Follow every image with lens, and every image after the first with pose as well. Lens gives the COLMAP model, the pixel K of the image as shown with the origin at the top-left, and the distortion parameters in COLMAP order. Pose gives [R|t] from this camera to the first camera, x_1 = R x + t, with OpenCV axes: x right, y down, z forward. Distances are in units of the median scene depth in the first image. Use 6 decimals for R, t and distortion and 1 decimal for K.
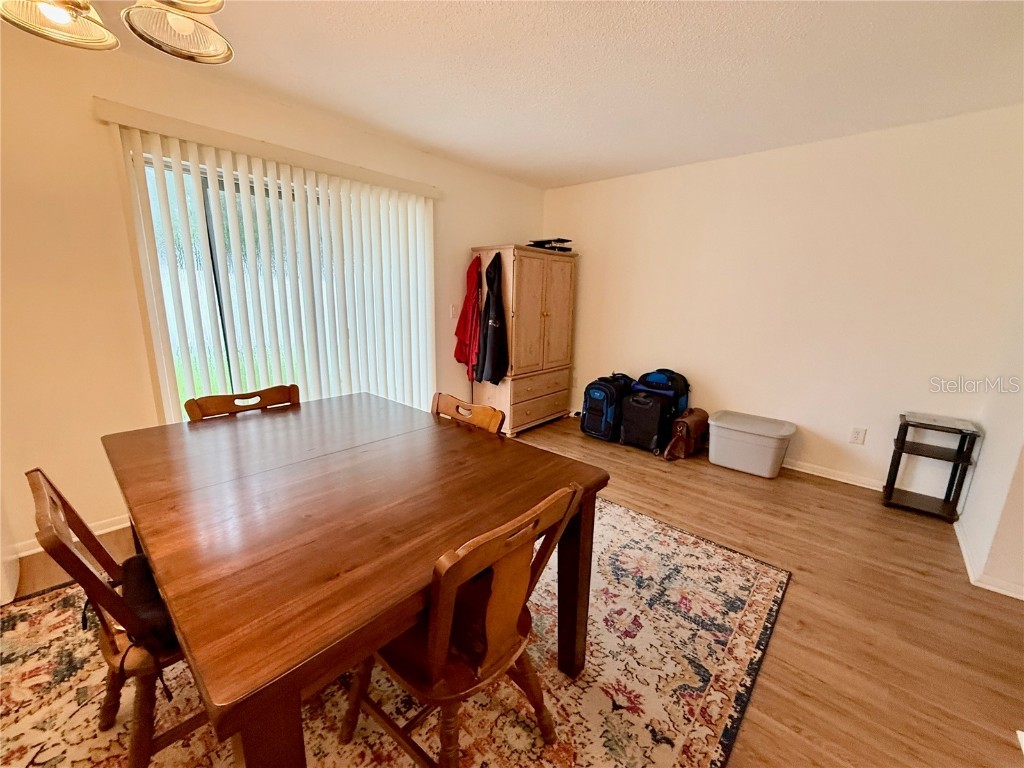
lens RADIAL K [[408.0, 0, 505.7], [0, 408.0, 383.1], [0, 0, 1]] dist [0.000612, -0.000065]
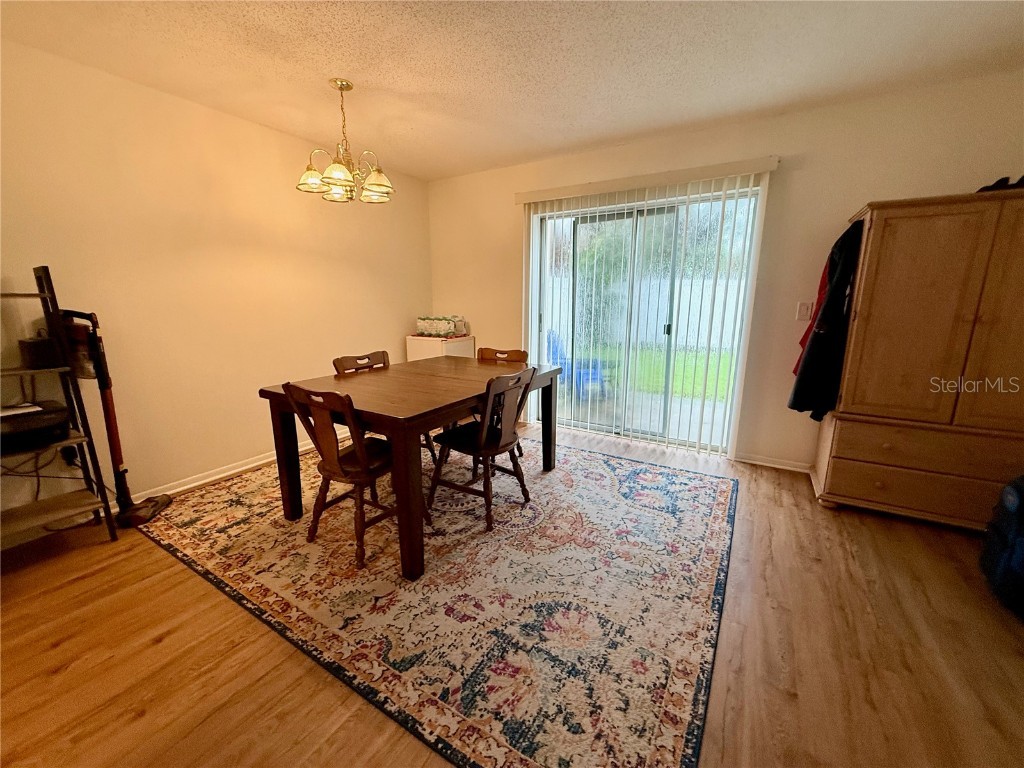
lens RADIAL K [[408.0, 0, 513.8], [0, 408.0, 389.1], [0, 0, 1]] dist [0.000612, -0.000065]
pose [[0.191504, 0.185791, -0.963747, 1.282893], [-0.211323, 0.966696, 0.144368, -0.092984], [0.958472, 0.176015, 0.224388, 0.892828]]
